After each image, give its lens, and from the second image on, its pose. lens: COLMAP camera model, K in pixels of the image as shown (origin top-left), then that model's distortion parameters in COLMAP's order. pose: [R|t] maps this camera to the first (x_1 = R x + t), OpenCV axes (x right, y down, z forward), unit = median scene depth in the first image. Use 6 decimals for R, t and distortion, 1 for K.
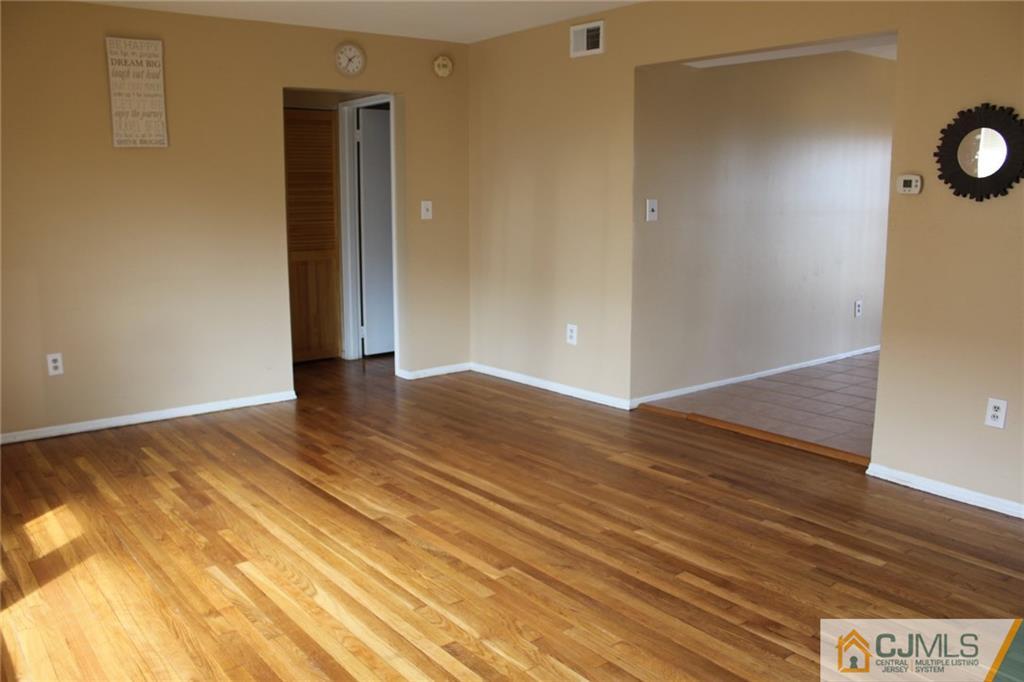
lens RADIAL K [[860.9, 0, 511.5], [0, 860.9, 340.9], [0, 0, 1]] dist [-0.161230, 0.145118]
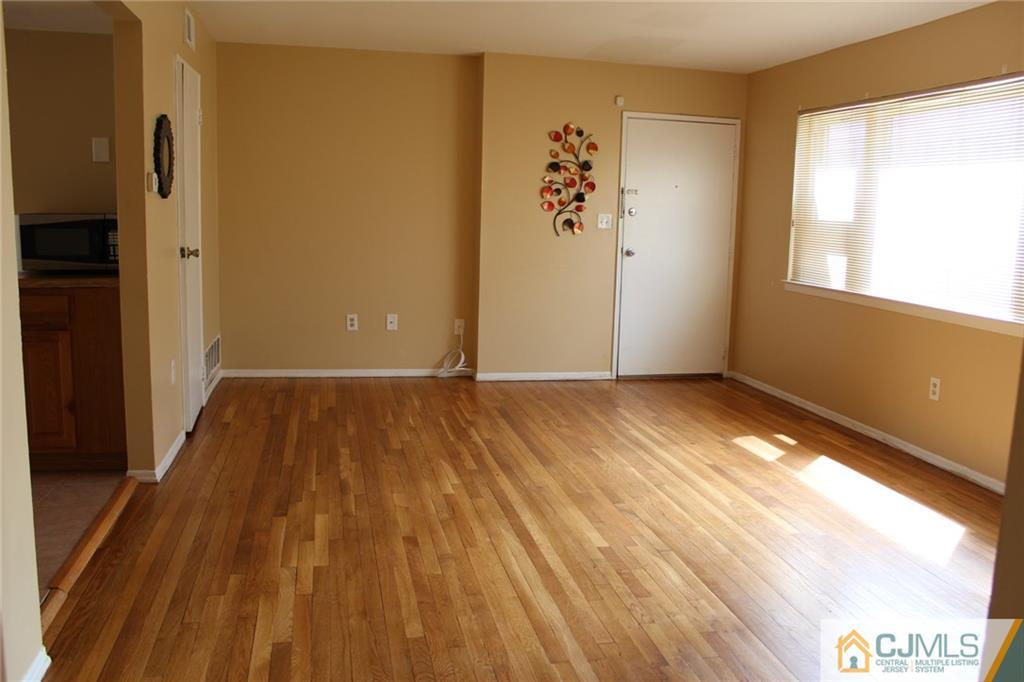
lens RADIAL K [[860.9, 0, 513.4], [0, 860.9, 340.5], [0, 0, 1]] dist [-0.161230, 0.145118]
pose [[-0.900503, -0.089601, 0.425519, -0.408948], [0.049188, 0.951273, 0.304401, -0.327391], [-0.432059, 0.295045, -0.852217, 1.924442]]
